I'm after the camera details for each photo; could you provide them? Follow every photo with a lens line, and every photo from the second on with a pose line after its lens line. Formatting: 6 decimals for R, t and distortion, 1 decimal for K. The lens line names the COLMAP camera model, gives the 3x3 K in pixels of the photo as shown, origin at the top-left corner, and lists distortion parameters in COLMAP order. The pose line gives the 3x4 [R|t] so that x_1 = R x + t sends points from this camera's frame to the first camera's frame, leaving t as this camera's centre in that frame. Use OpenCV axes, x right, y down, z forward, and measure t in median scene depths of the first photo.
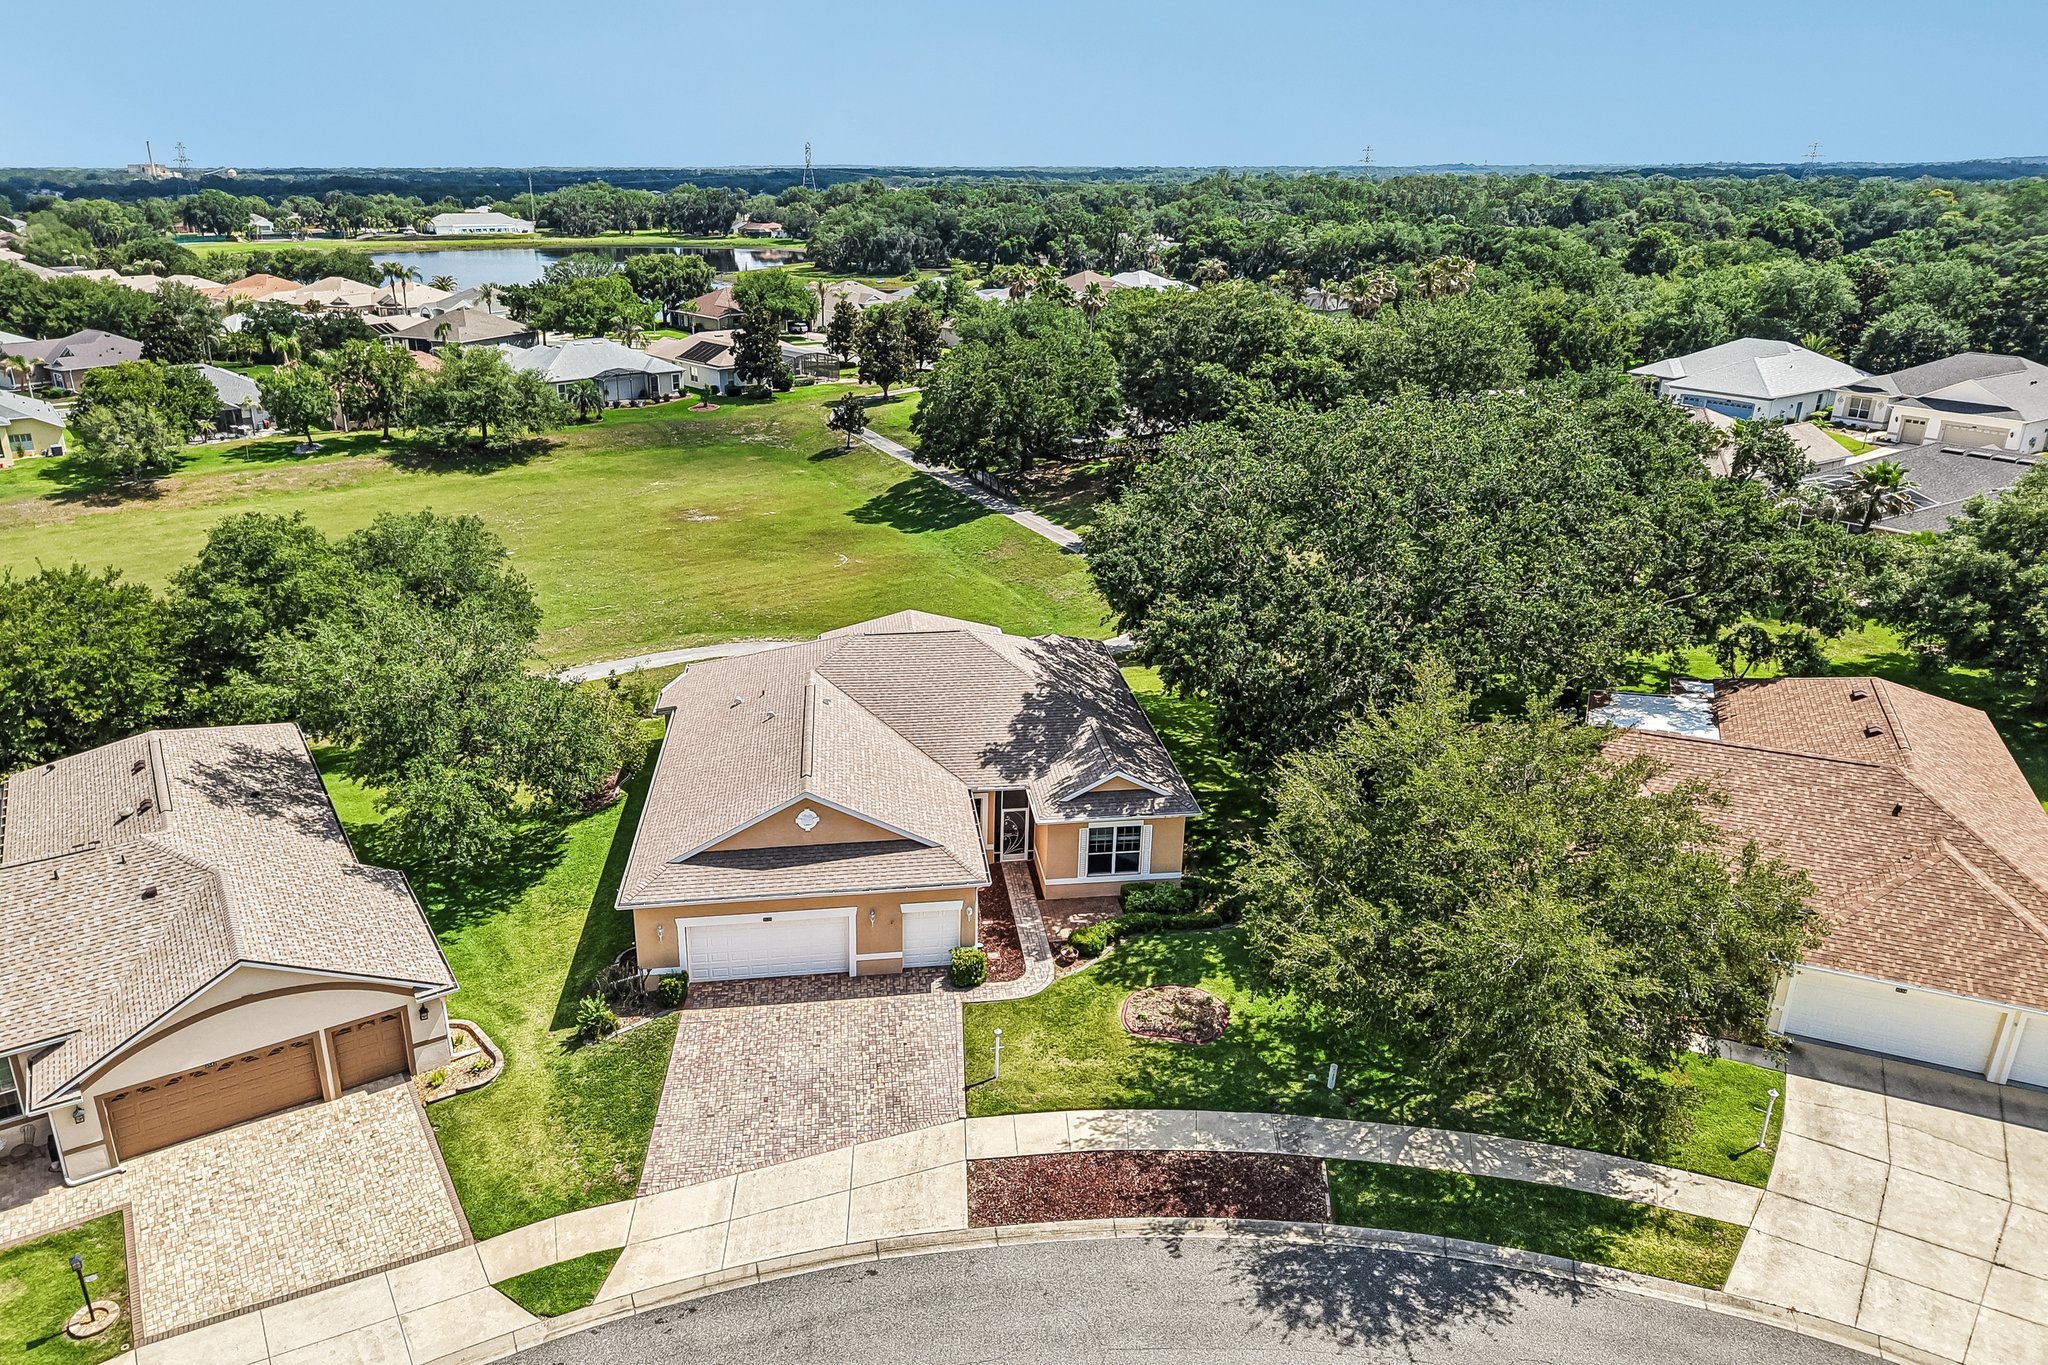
lens RADIAL K [[1378.4, 0, 1024.0], [0, 1378.4, 682.5], [0, 0, 1]] dist [0.023690, -0.027171]
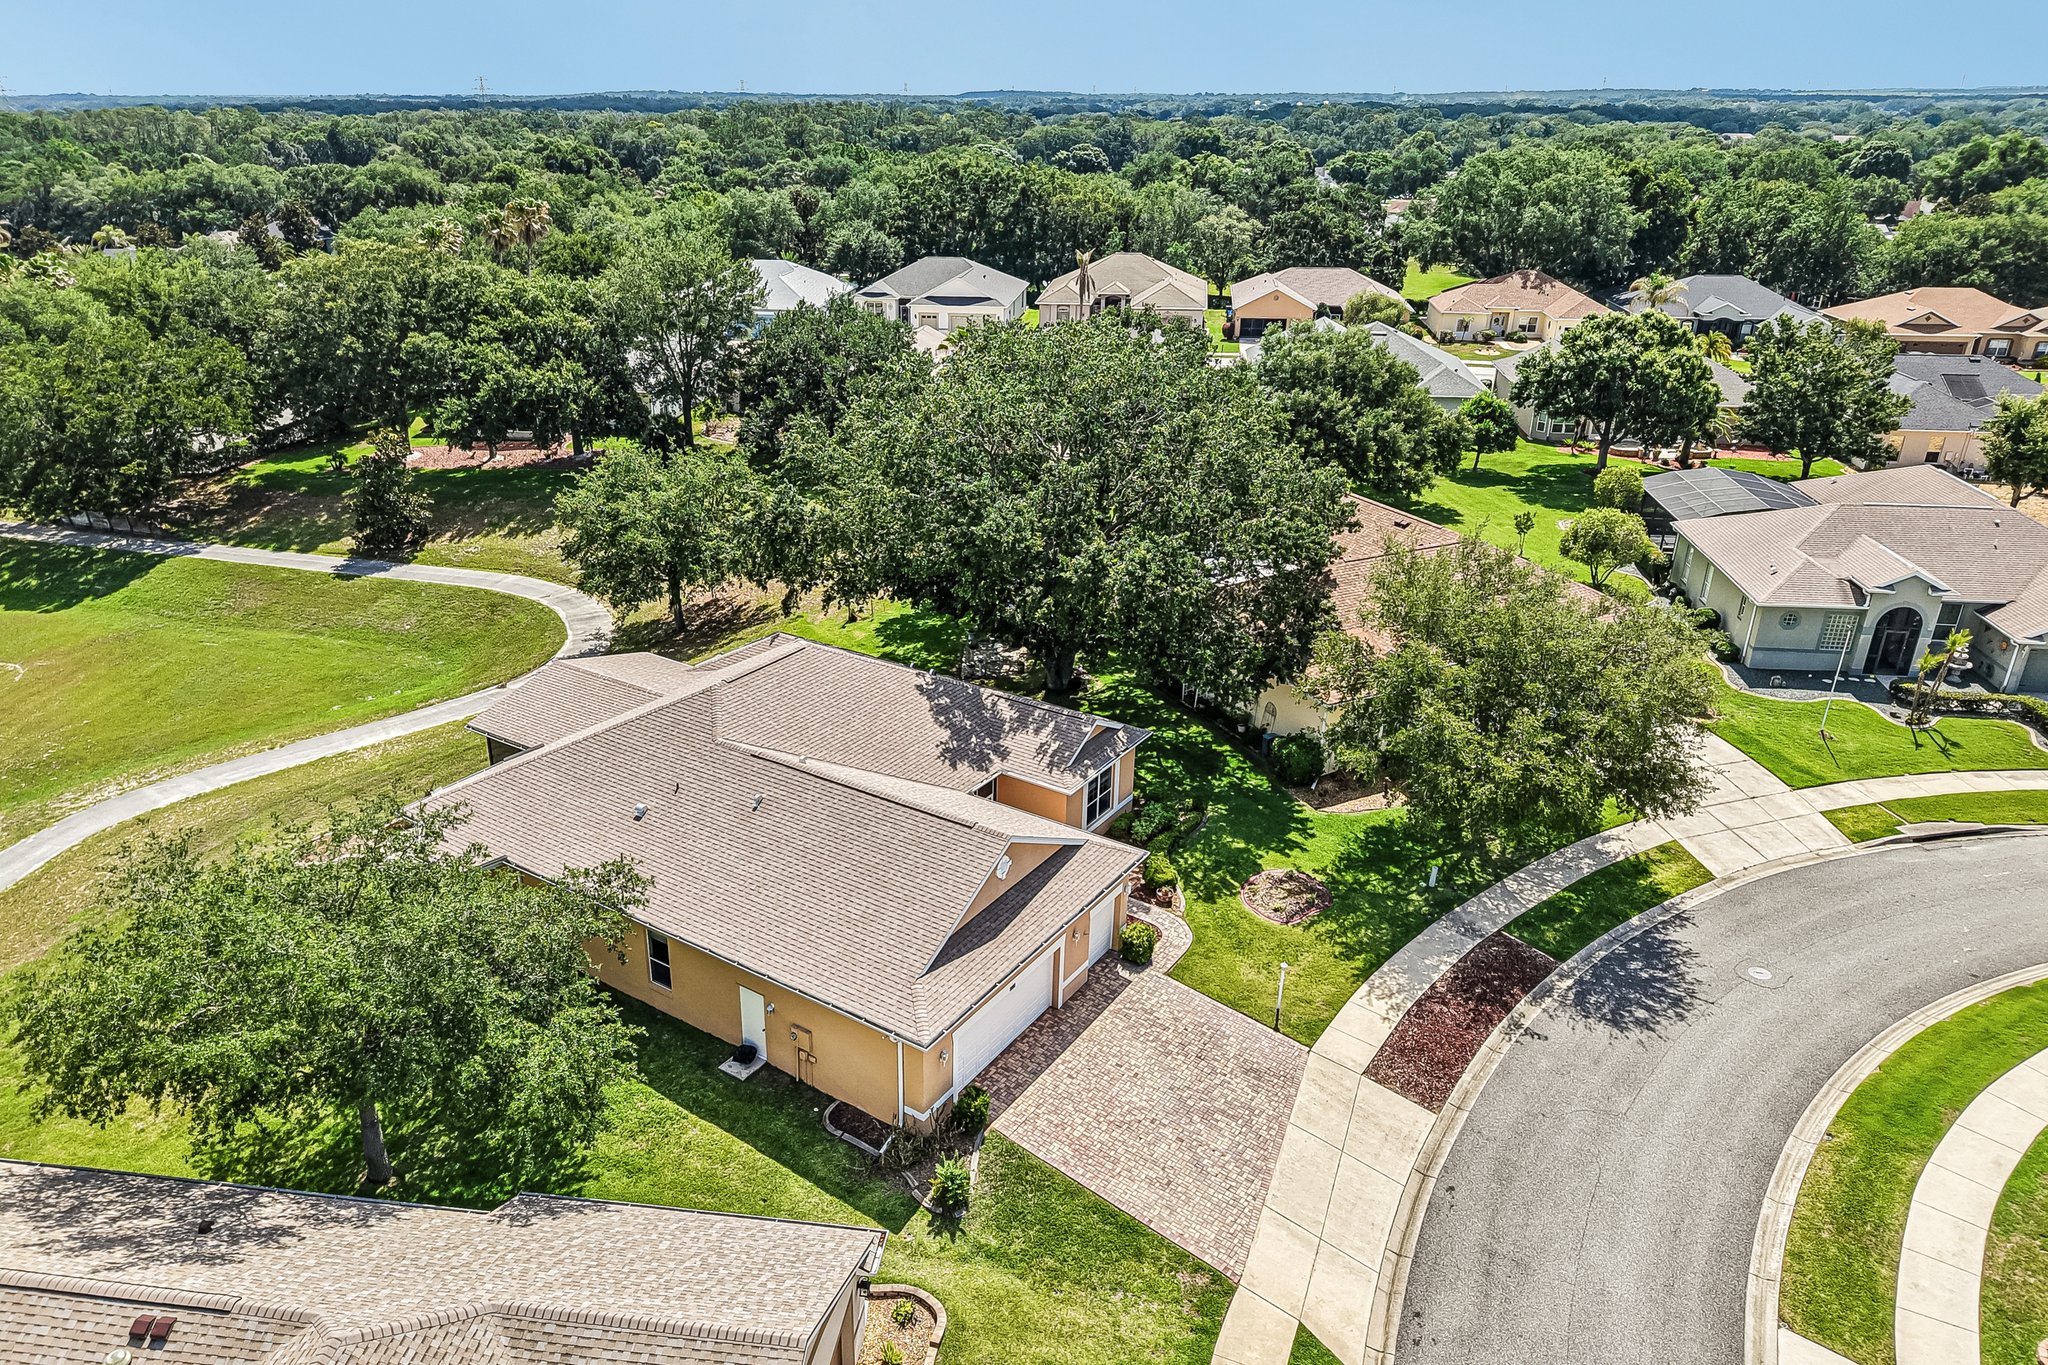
lens RADIAL K [[1378.4, 0, 1024.0], [0, 1378.4, 682.5], [0, 0, 1]] dist [0.023690, -0.027171]
pose [[0.646364, -0.294192, 0.704035, -0.732533], [0.263811, 0.951944, 0.155584, -0.142477], [-0.715973, 0.085169, 0.692913, 0.371893]]
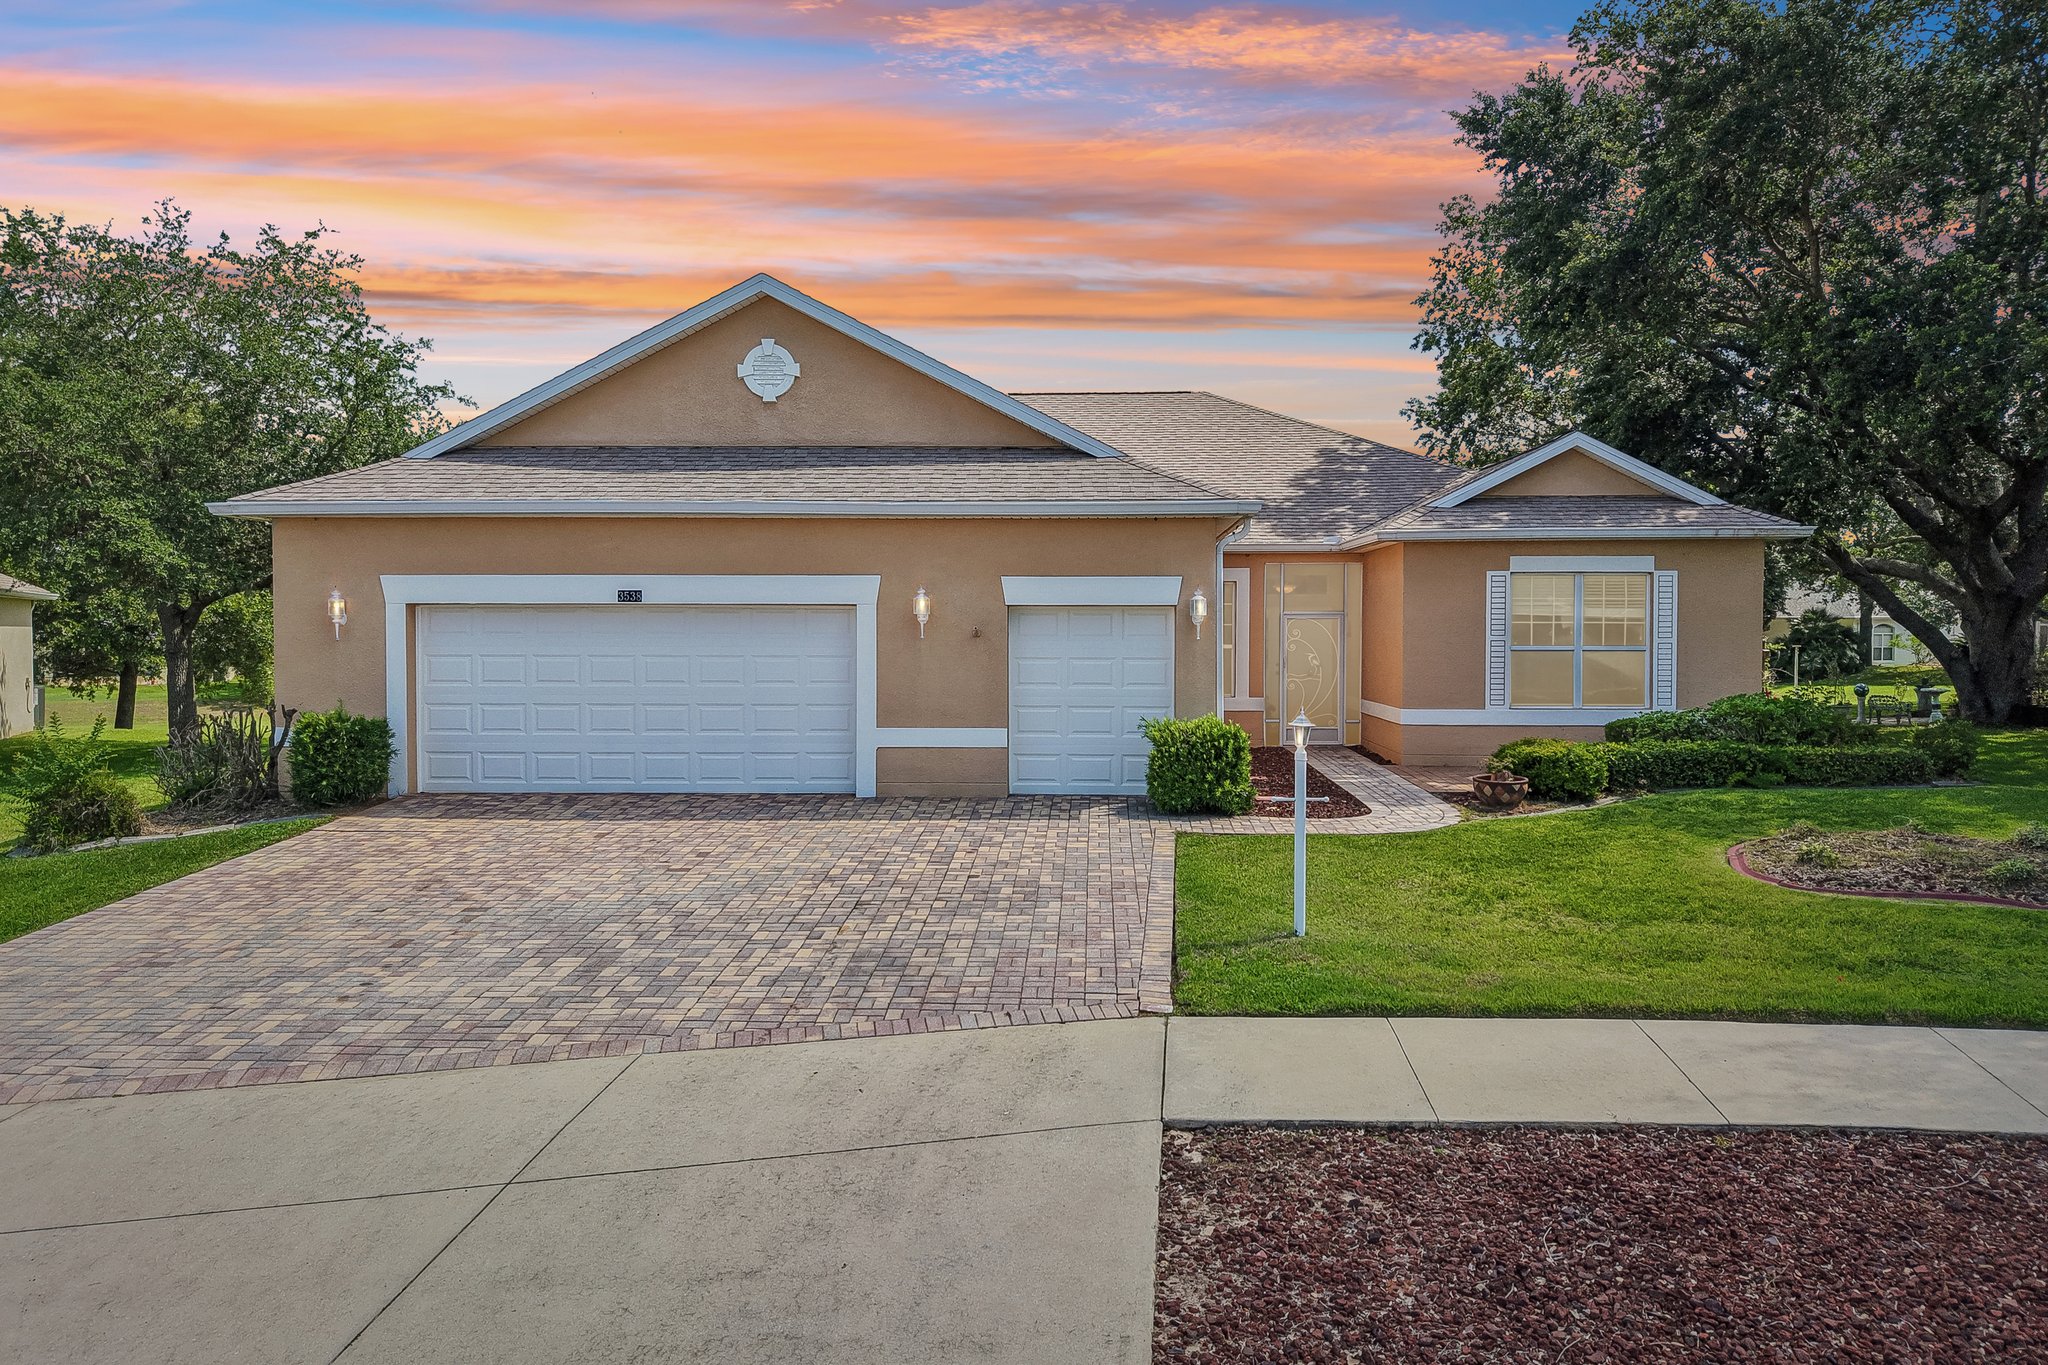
lens RADIAL K [[1397.9, 0, 1024.0], [0, 1397.9, 682.5], [0, 0, 1]] dist [0.031370, -0.087919]
pose [[0.985761, -0.007891, -0.167968, -0.024227], [-0.047785, 0.944570, -0.324813, 0.302276], [0.161221, 0.328214, 0.930743, 0.682394]]
